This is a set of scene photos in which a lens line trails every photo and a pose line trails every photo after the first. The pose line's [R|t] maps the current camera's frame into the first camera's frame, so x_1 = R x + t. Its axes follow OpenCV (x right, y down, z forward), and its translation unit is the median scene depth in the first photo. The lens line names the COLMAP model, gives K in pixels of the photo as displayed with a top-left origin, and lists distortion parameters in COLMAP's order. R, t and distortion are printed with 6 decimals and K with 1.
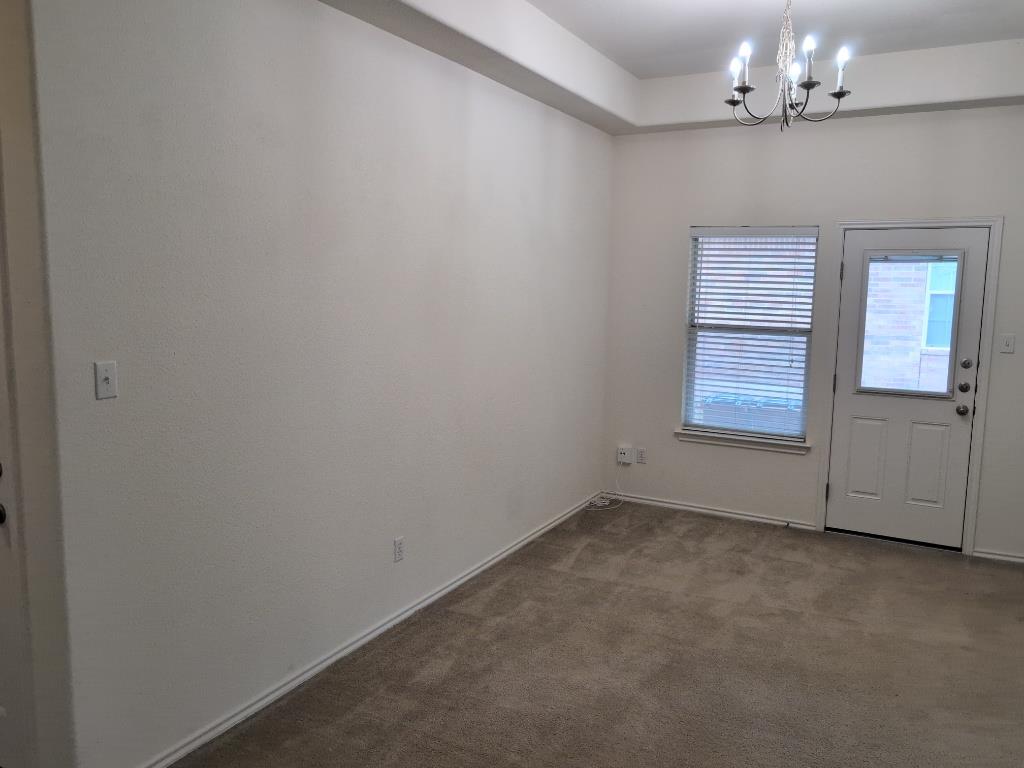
lens RADIAL K [[781.2, 0, 516.2], [0, 781.2, 389.1], [0, 0, 1]] dist [-0.026247, -0.004641]
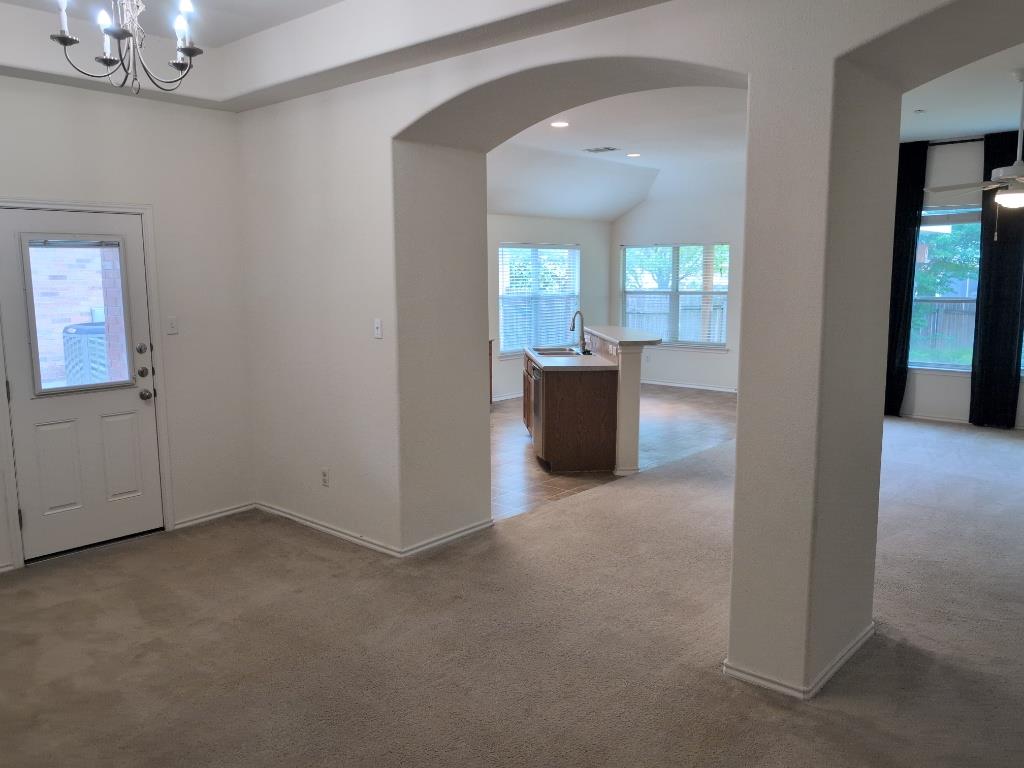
lens RADIAL K [[781.2, 0, 516.0], [0, 781.2, 375.2], [0, 0, 1]] dist [-0.026247, -0.004641]
pose [[0.237233, -0.158818, 0.958383, -0.285240], [0.154919, 0.980105, 0.124070, -0.049116], [-0.959021, 0.119038, 0.257117, 0.270705]]
